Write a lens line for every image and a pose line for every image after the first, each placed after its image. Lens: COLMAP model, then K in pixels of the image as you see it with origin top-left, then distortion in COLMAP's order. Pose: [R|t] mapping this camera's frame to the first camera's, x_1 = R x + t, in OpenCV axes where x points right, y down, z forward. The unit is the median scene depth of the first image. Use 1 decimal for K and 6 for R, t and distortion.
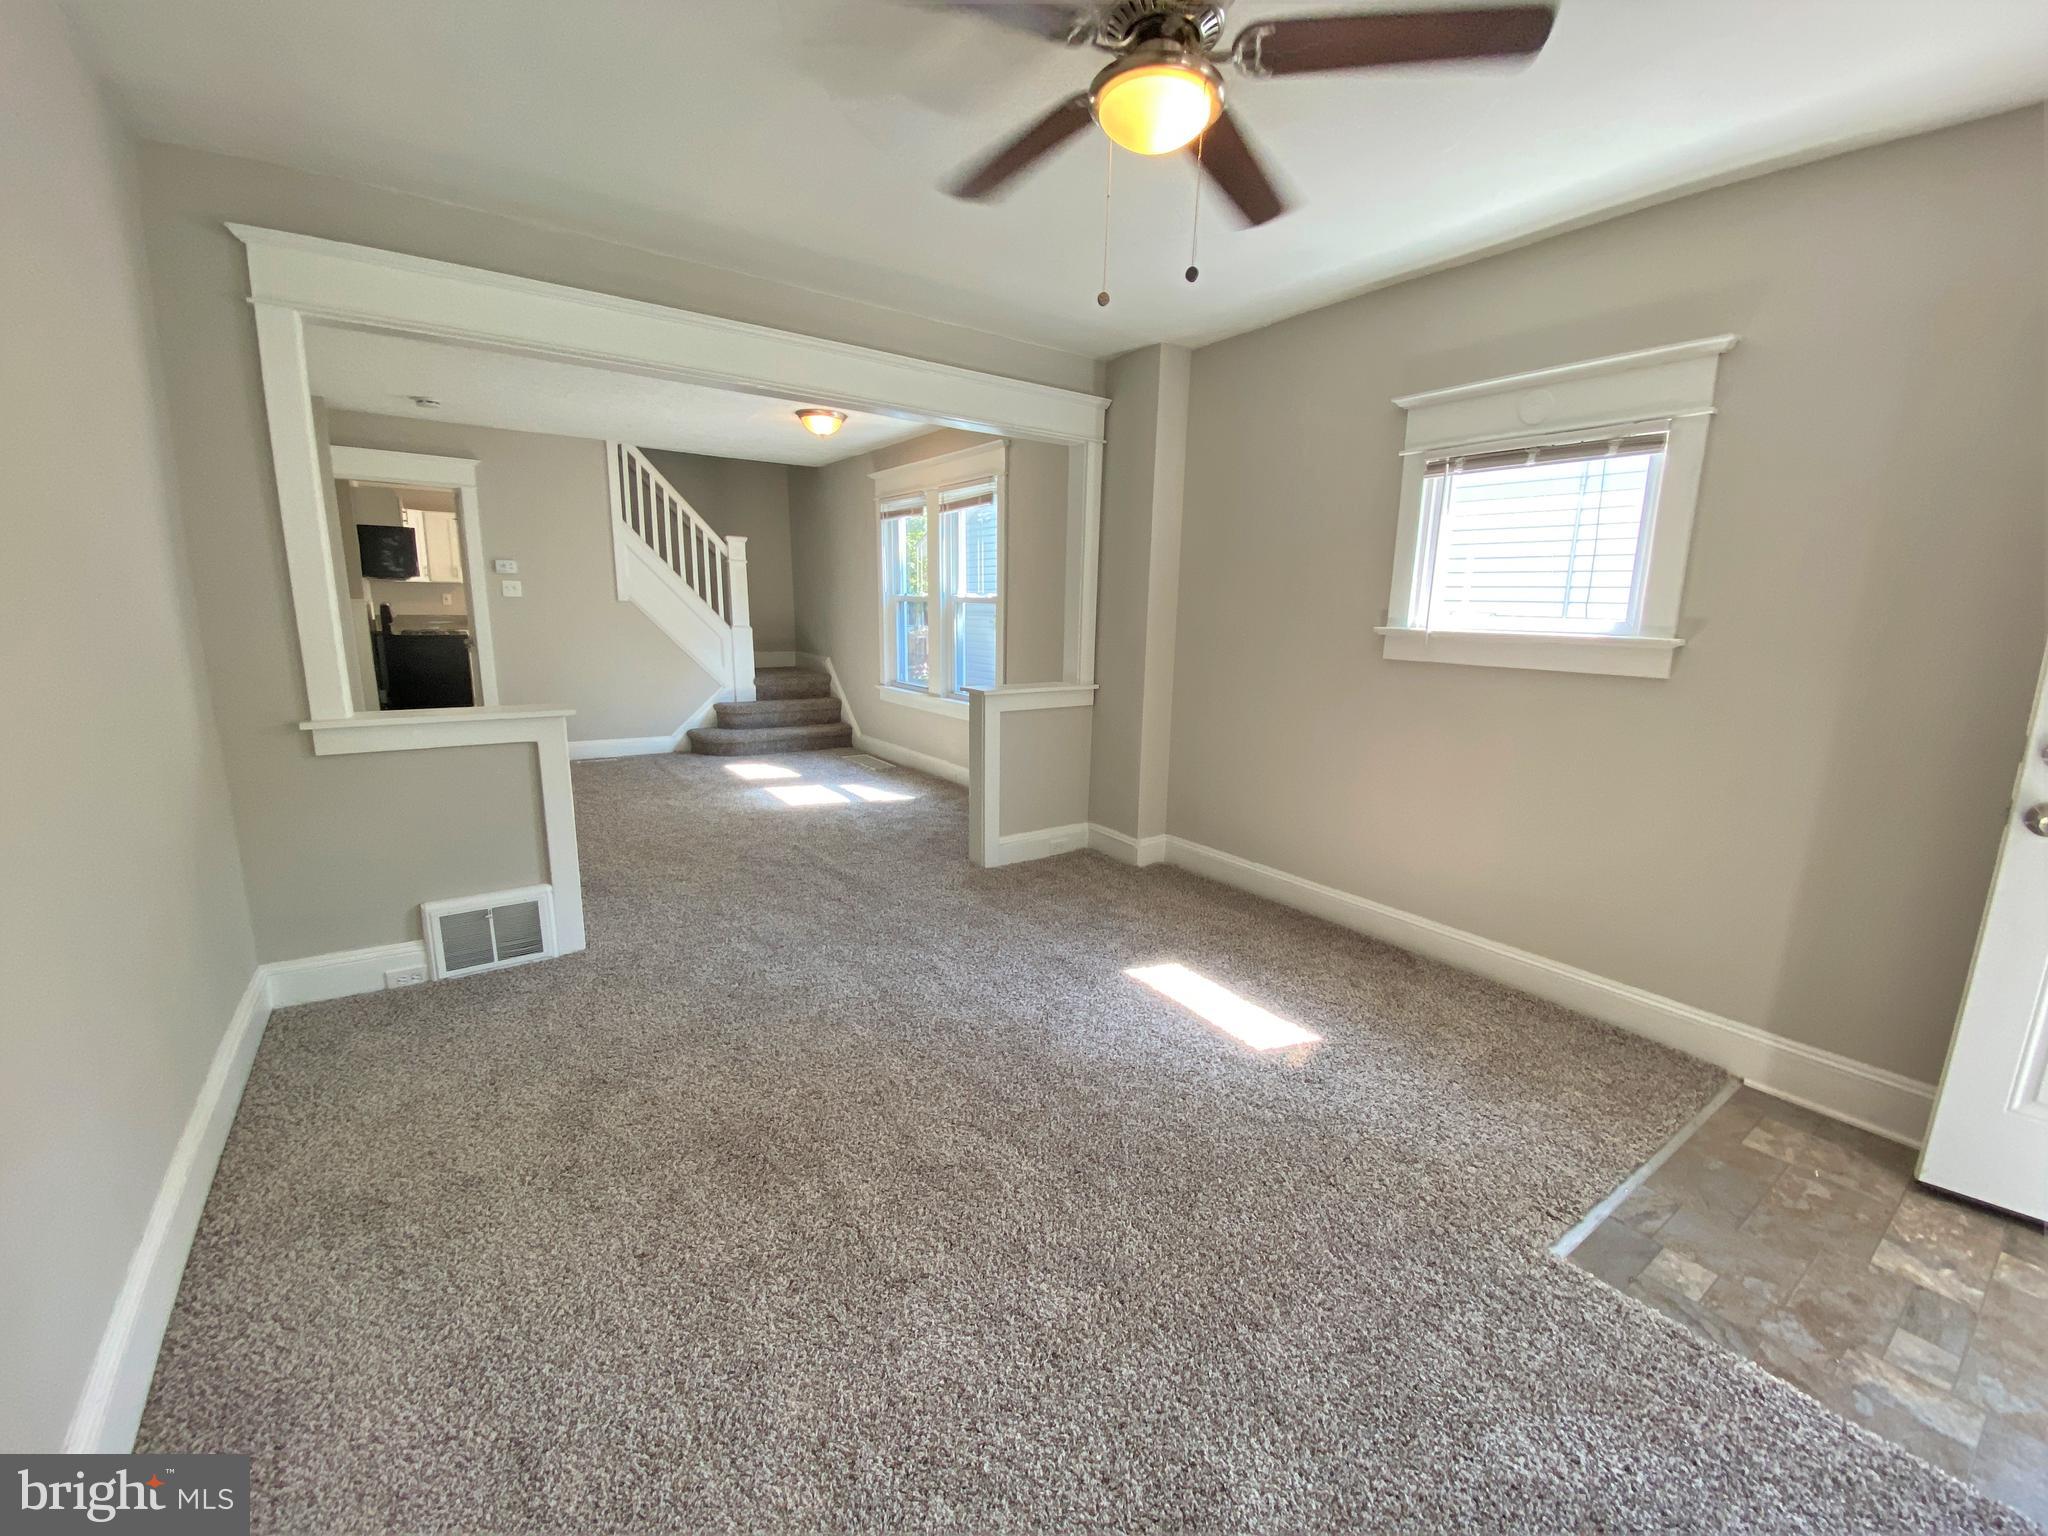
lens RADIAL K [[825.5, 0, 1024.0], [0, 825.5, 768.0], [0, 0, 1]] dist [0.031617, -0.019850]
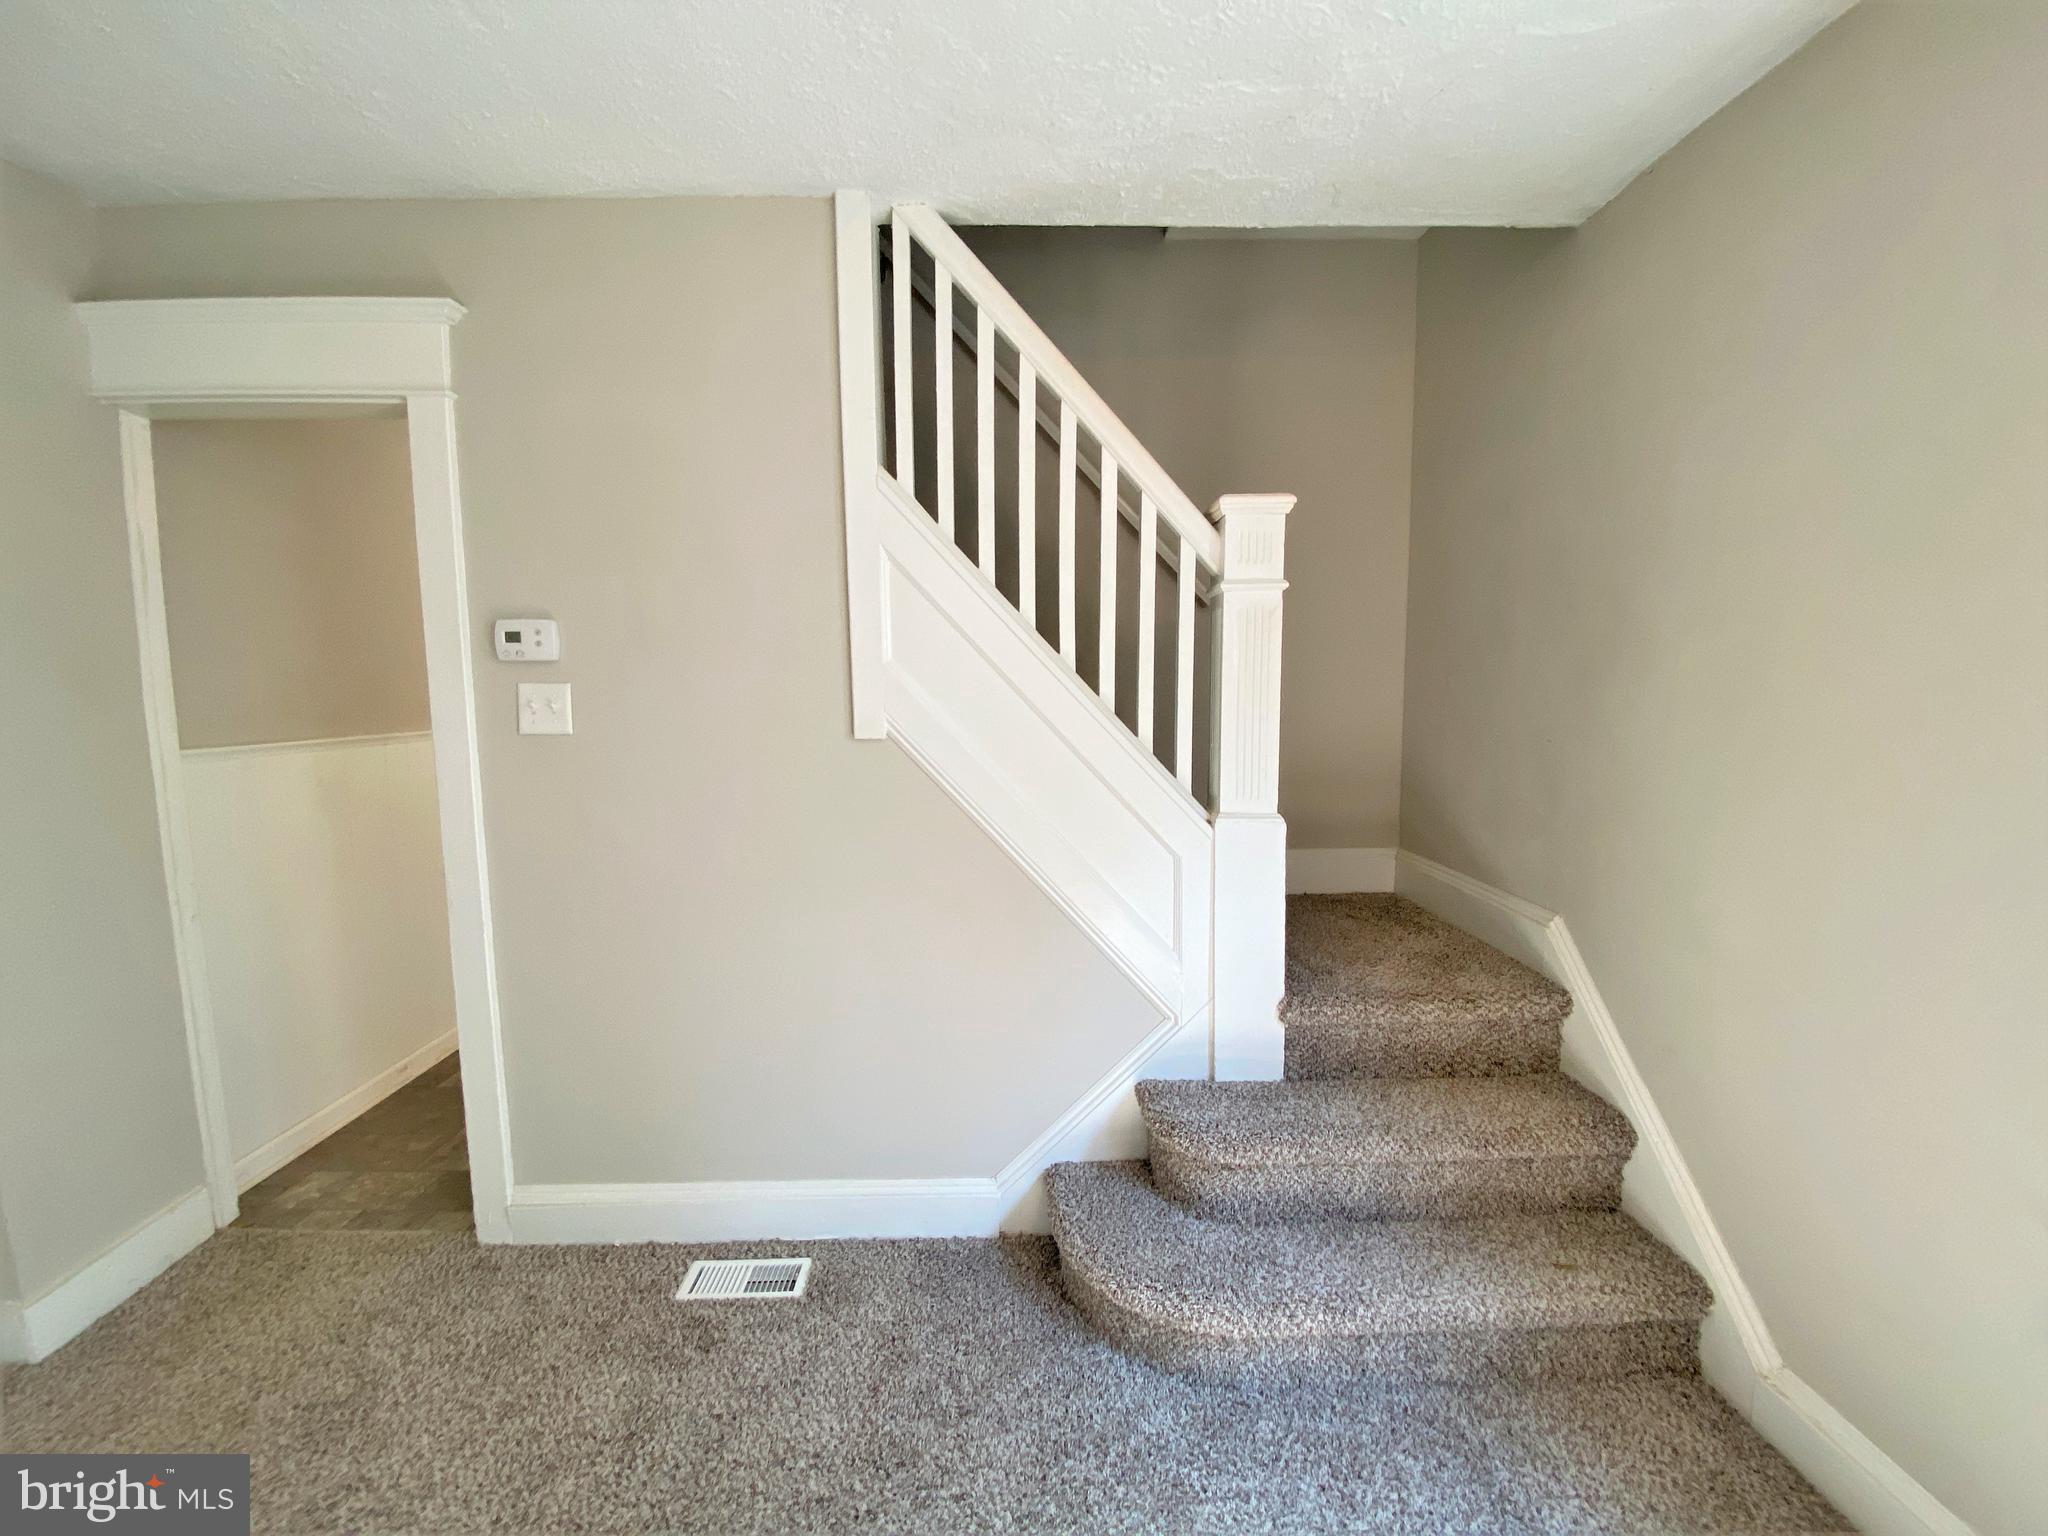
lens RADIAL K [[825.5, 0, 1024.0], [0, 825.5, 768.0], [0, 0, 1]] dist [0.031617, -0.019850]
pose [[0.819807, 0.038235, -0.571362, -0.253278], [-0.091127, 0.993764, -0.064250, -0.168007], [0.565343, 0.104739, 0.818179, 0.753020]]
